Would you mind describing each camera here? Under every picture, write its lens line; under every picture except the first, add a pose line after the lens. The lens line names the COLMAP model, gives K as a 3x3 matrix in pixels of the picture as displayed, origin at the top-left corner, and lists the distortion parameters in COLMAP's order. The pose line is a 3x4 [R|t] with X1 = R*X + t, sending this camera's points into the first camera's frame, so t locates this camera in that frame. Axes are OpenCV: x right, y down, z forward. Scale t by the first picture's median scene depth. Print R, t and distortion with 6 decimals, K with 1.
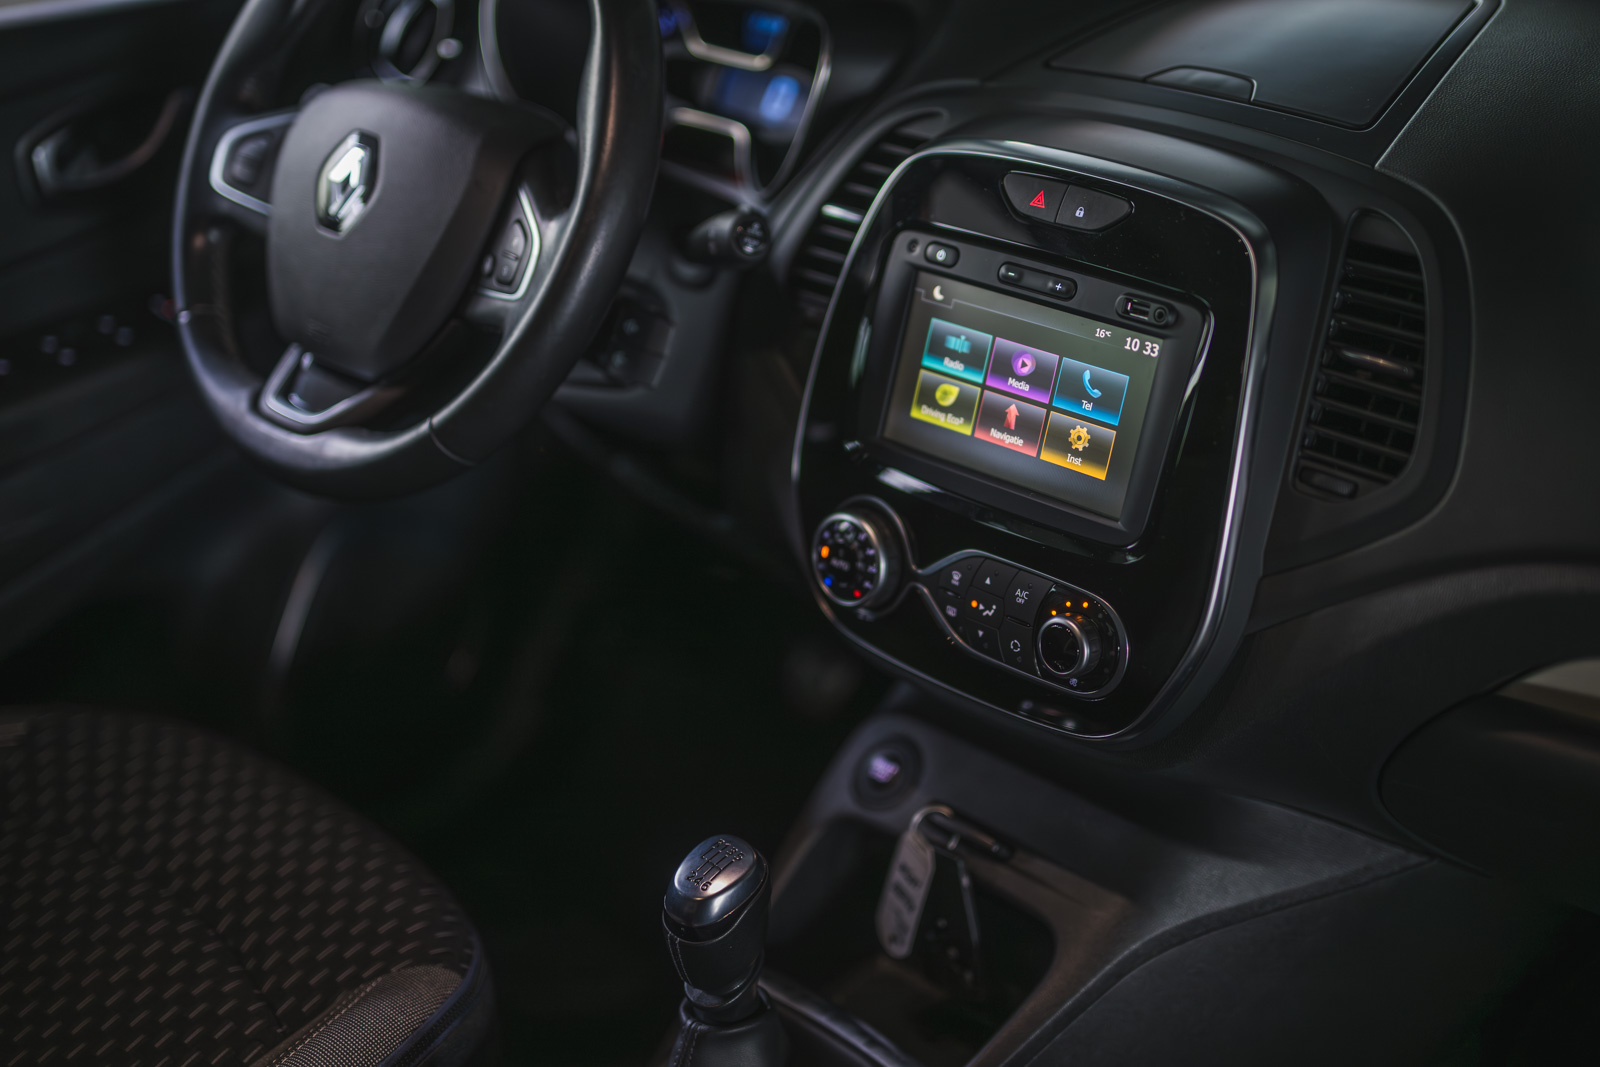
lens RADIAL K [[2284.4, 0, 801.6], [0, 2284.4, 535.4], [0, 0, 1]] dist [-0.014384, 0.000000]
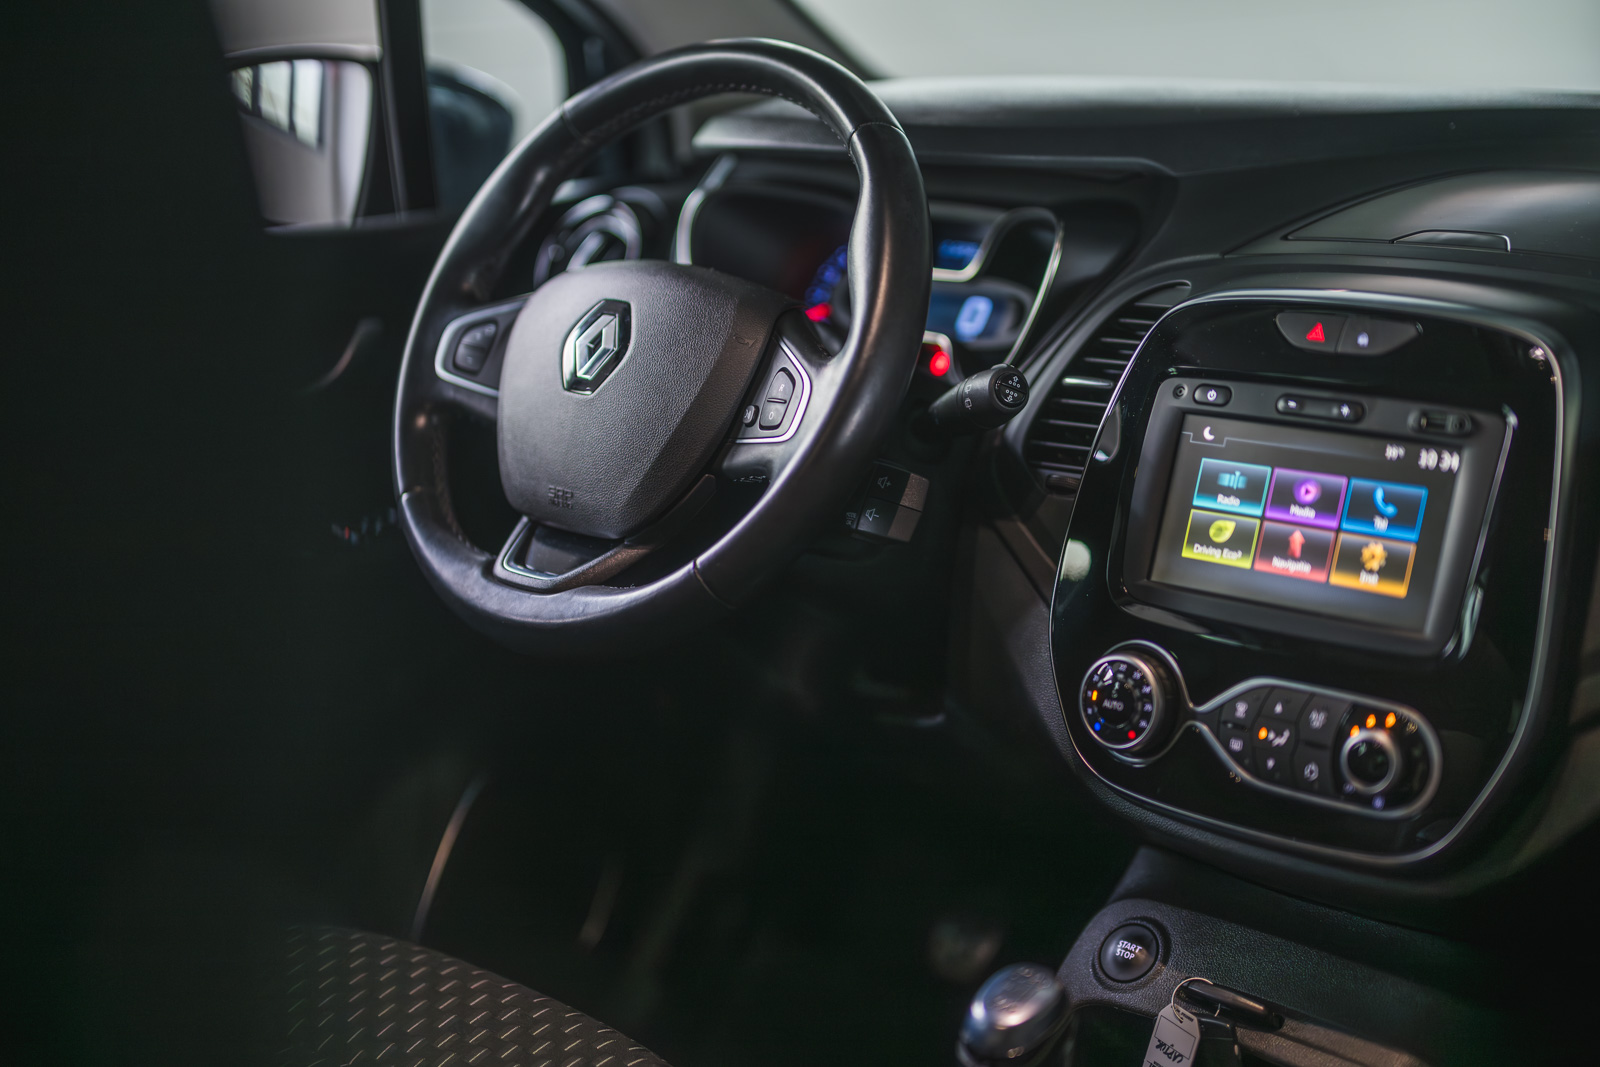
lens RADIAL K [[2284.4, 0, 800.1], [0, 2284.4, 537.0], [0, 0, 1]] dist [-0.014384, 0.000000]
pose [[0.999220, 0.008576, 0.038543, -0.156461], [-0.000416, 0.978365, -0.206887, 0.145322], [-0.039484, 0.206709, 0.977605, 0.028993]]
